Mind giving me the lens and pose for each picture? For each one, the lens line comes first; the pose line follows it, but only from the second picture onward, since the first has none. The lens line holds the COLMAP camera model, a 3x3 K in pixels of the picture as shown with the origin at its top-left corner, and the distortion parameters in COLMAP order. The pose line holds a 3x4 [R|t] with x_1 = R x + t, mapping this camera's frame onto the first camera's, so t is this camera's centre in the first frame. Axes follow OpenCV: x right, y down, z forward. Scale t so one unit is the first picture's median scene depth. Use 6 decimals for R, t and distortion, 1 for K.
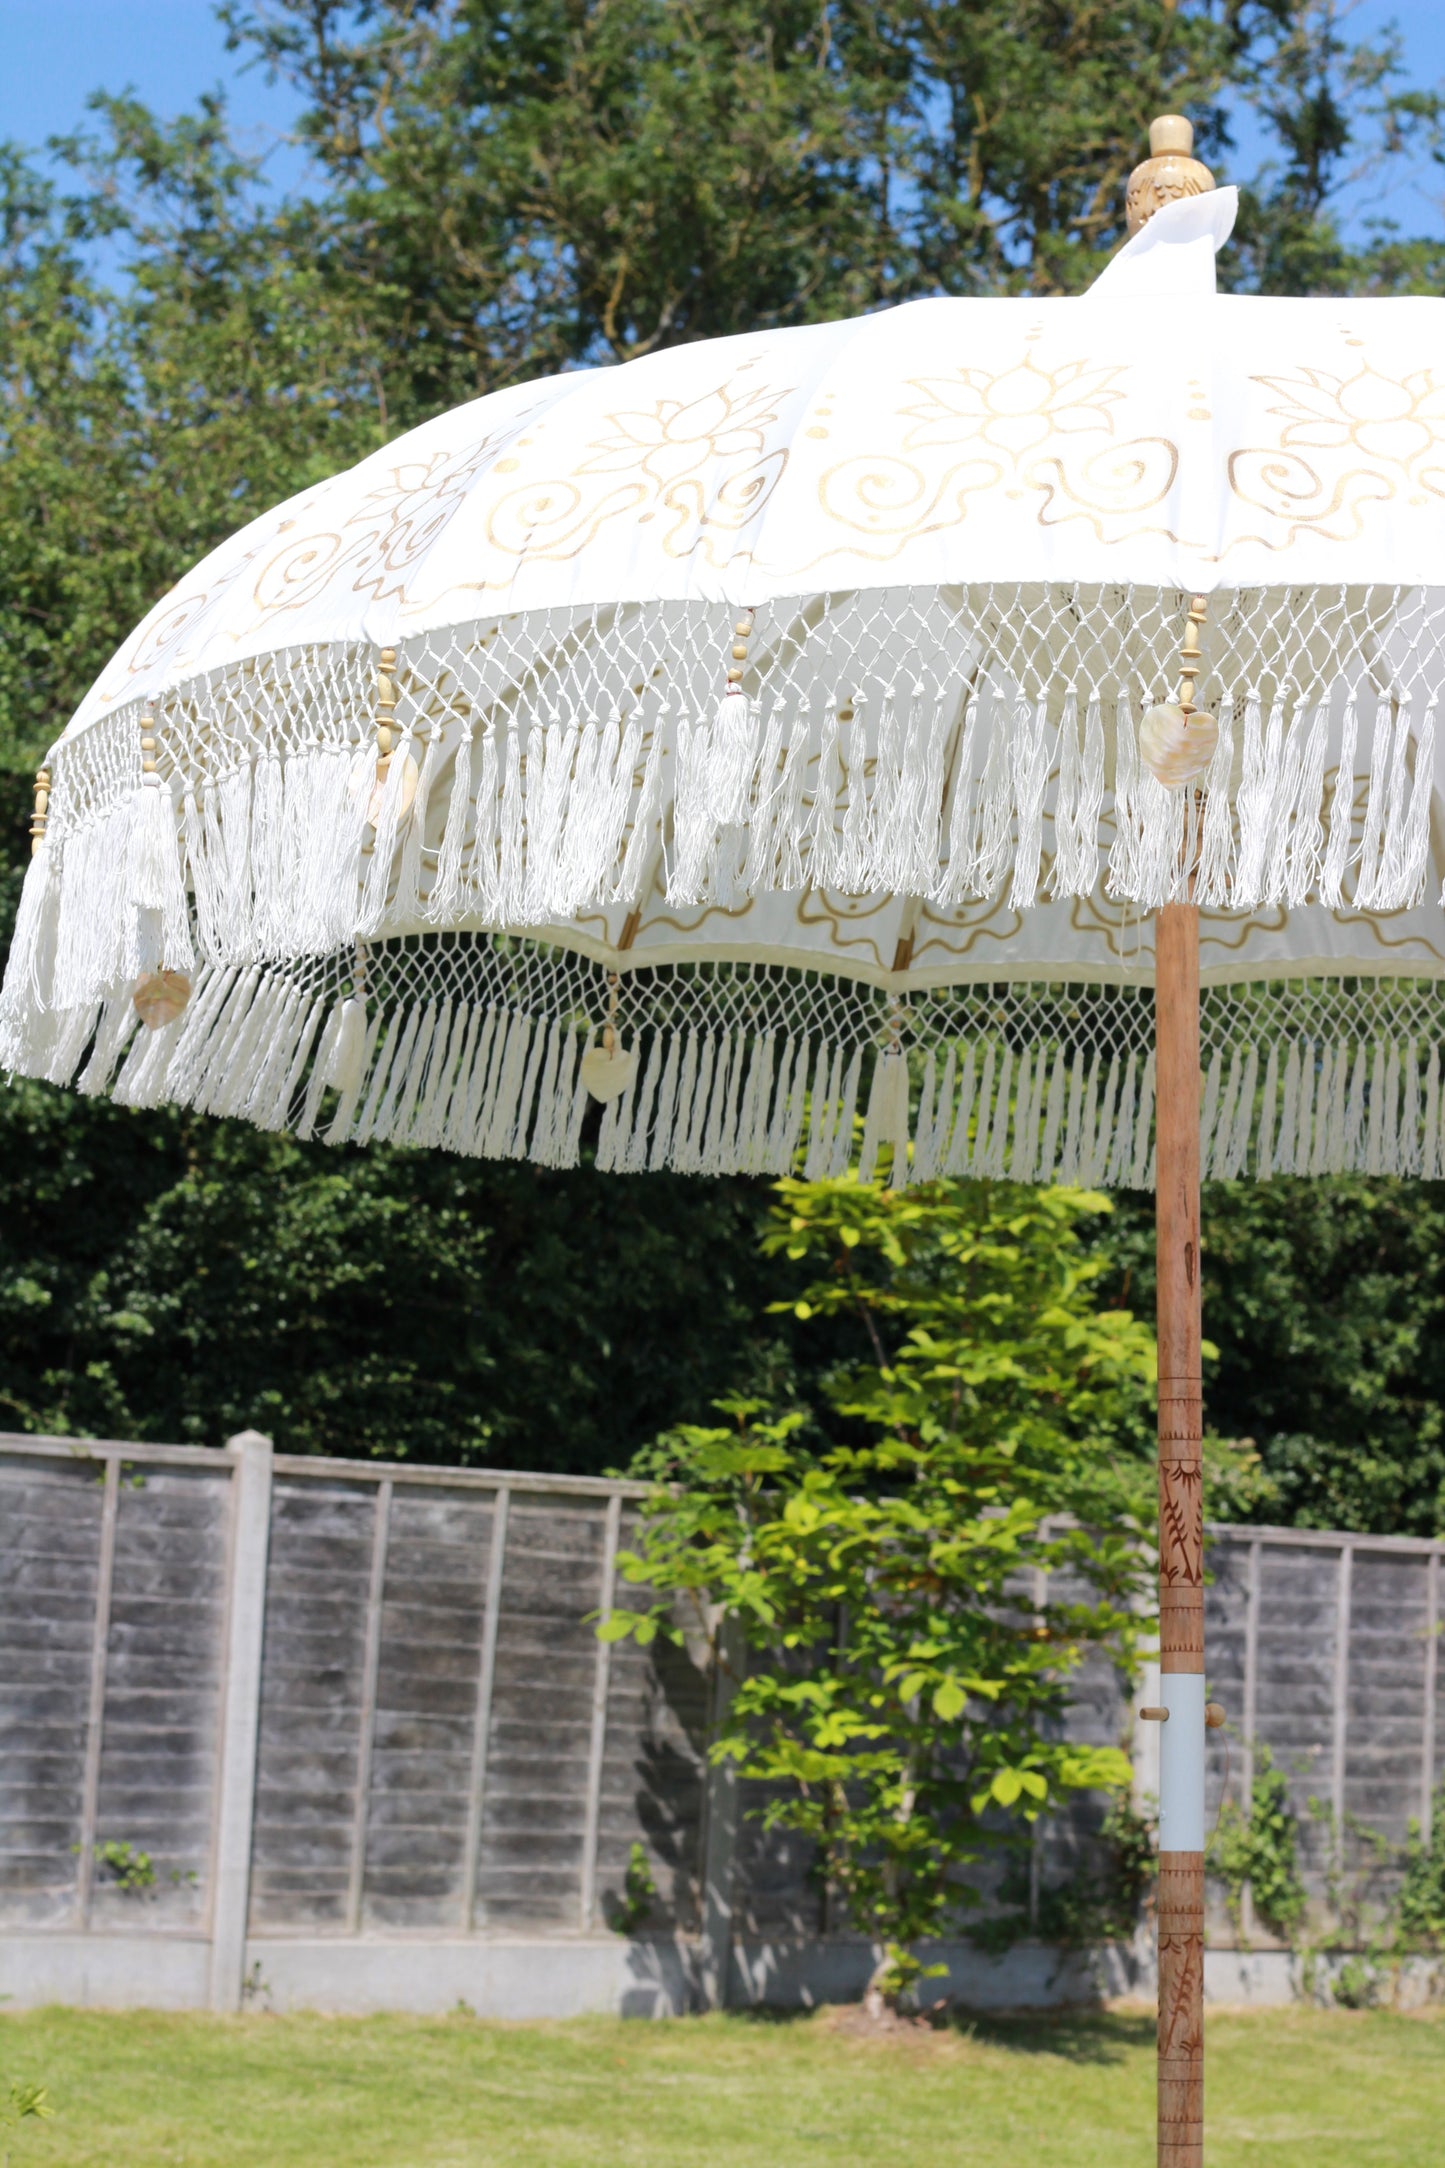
lens RADIAL K [[5332.9, 0, 722.5], [0, 5332.9, 1084.0], [0, 0, 1]] dist [-0.079776, -0.047297]
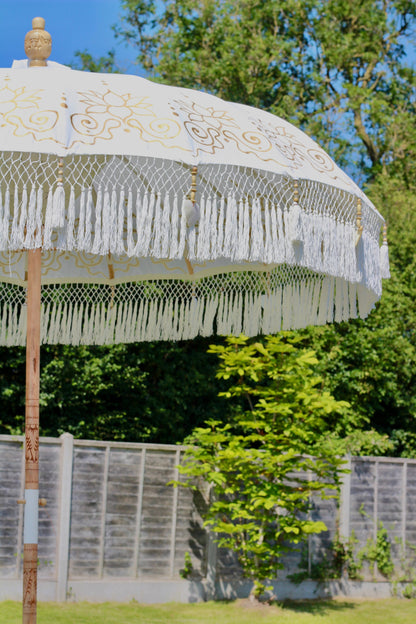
lens RADIAL K [[1534.9, 0, 208.0], [0, 1534.9, 312.0], [0, 0, 1]] dist [-0.079776, -0.047297]
pose [[0.996838, -0.022184, -0.076302, 0.077103], [0.020941, 0.999635, -0.017057, 0.005727], [0.076652, 0.015405, 0.996939, 0.017797]]
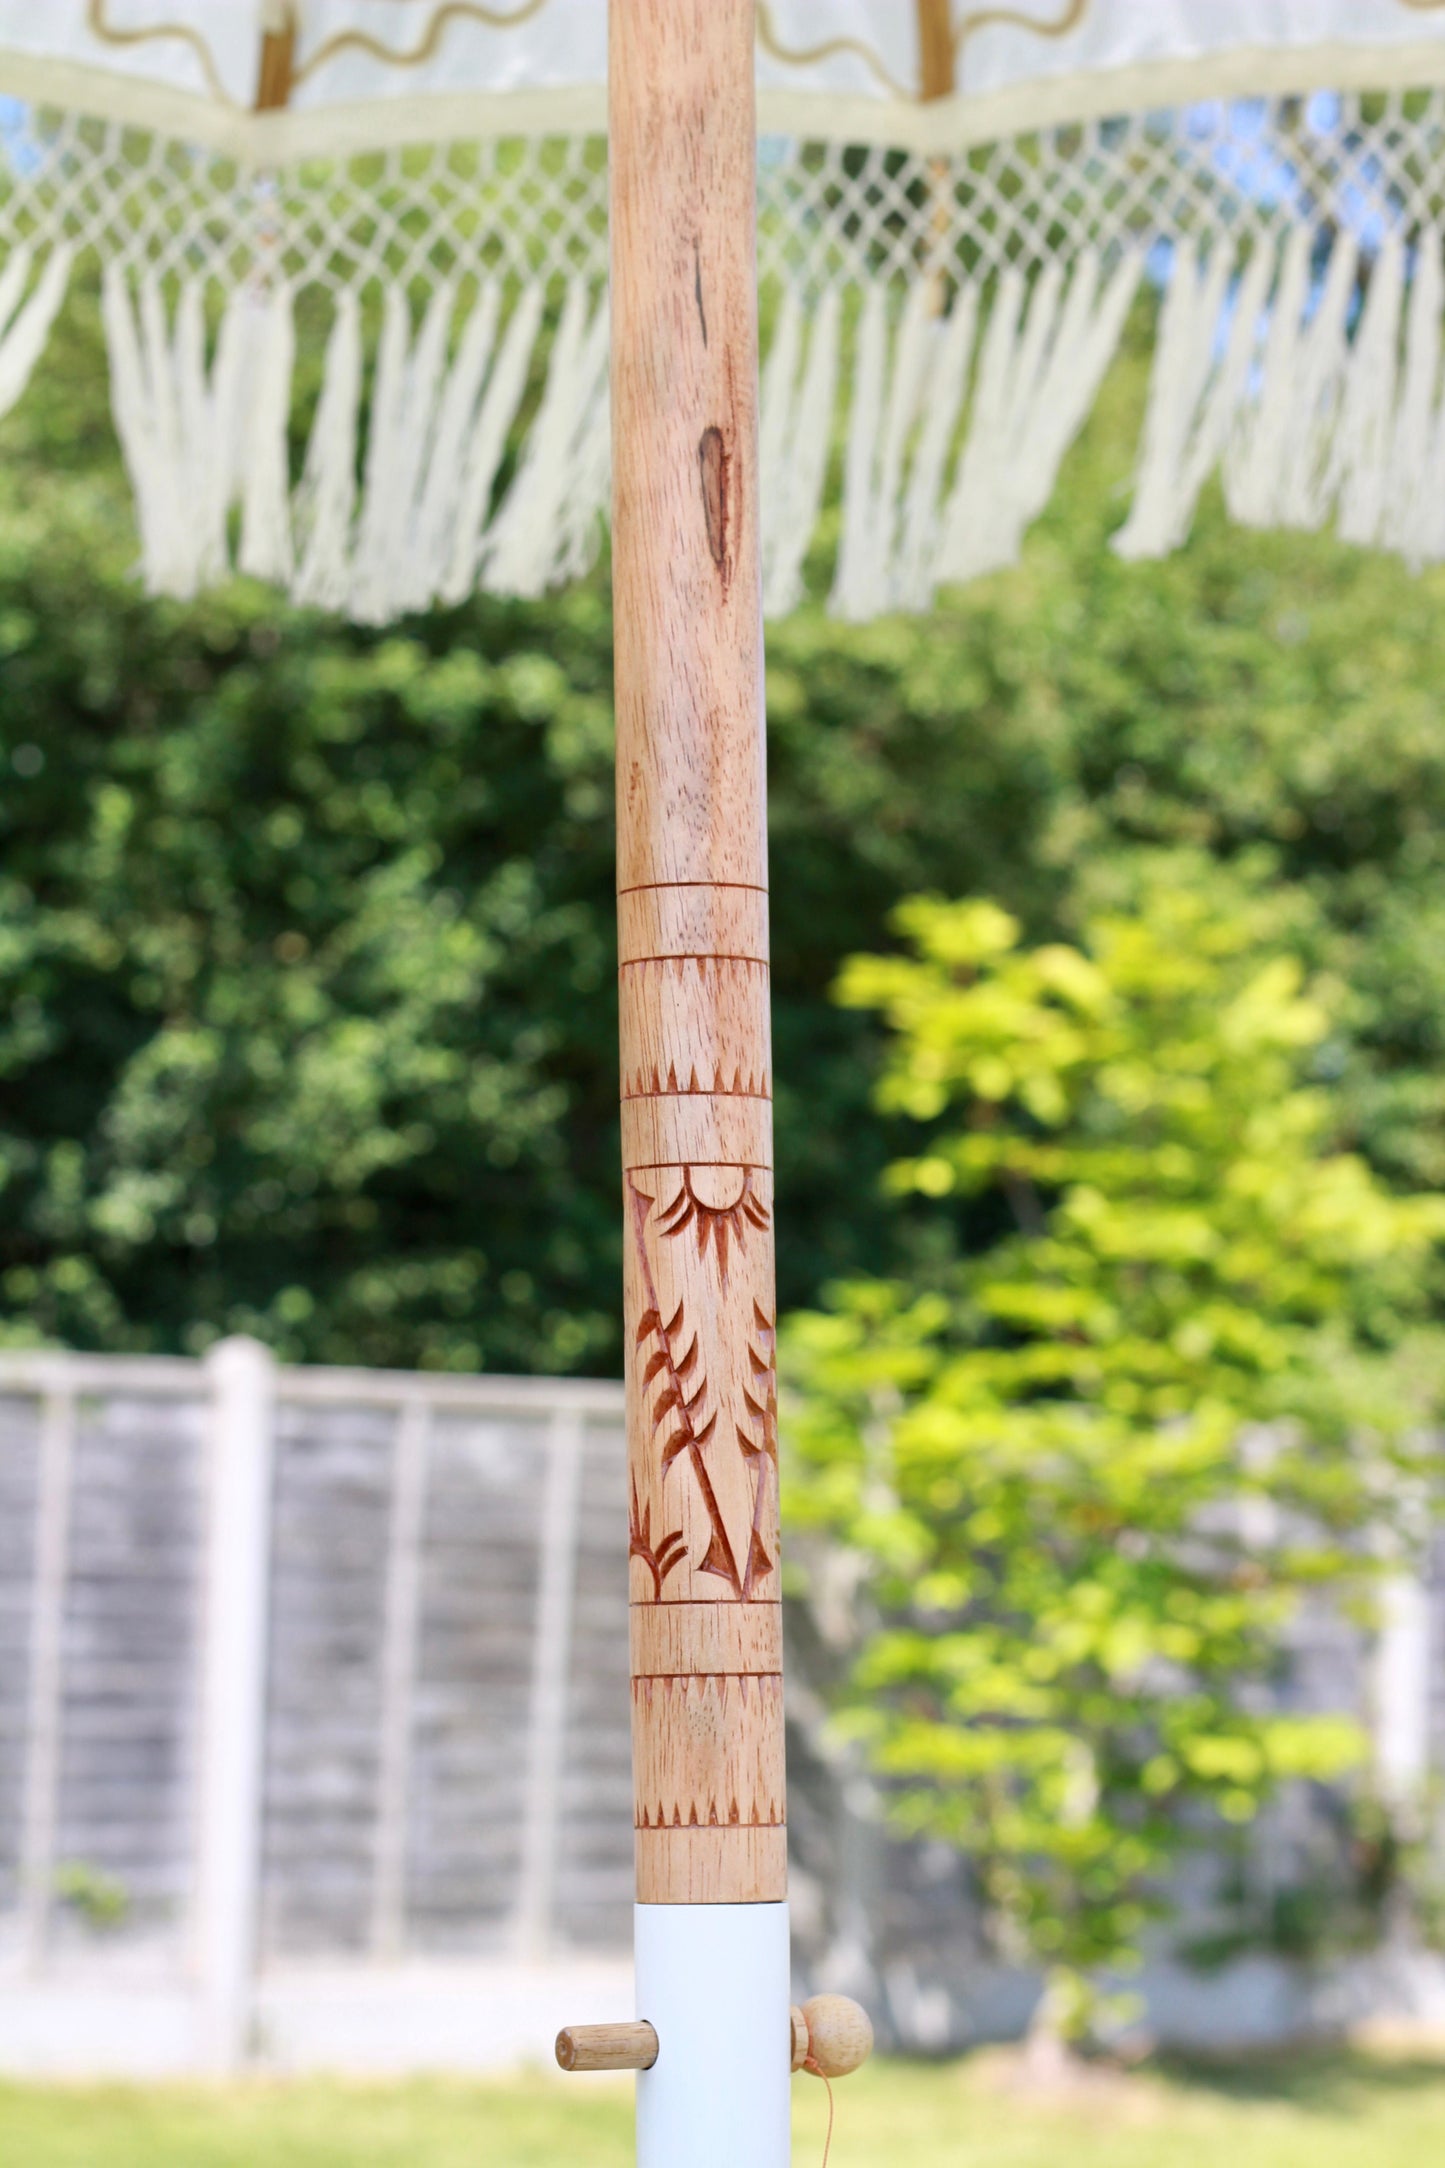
lens RADIAL K [[5412.8, 0, 722.5], [0, 5412.8, 1084.0], [0, 0, 1]] dist [-0.015221, -0.619012]
pose [[0.997781, -0.025970, -0.061301, 0.032799], [0.026732, 0.999575, 0.011645, 0.018063], [0.060972, -0.013258, 0.998051, 0.192244]]
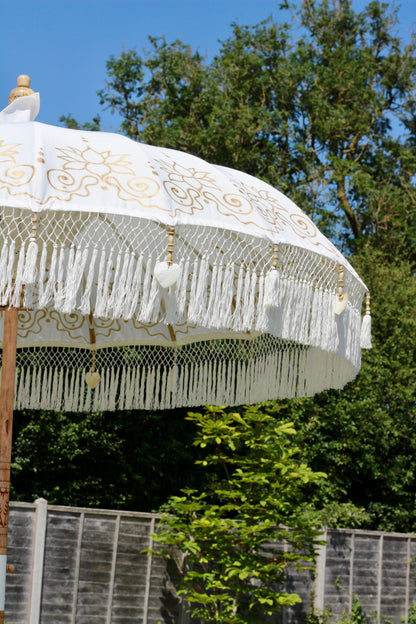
lens RADIAL K [[1531.4, 0, 208.0], [0, 1531.4, 312.0], [0, 0, 1]] dist [-0.054746, -0.348362]
pose [[0.998004, -0.001437, -0.063128, 0.077356], [-0.002452, 0.998105, -0.061485, 0.006163], [0.063097, 0.061517, 0.996110, 0.024262]]
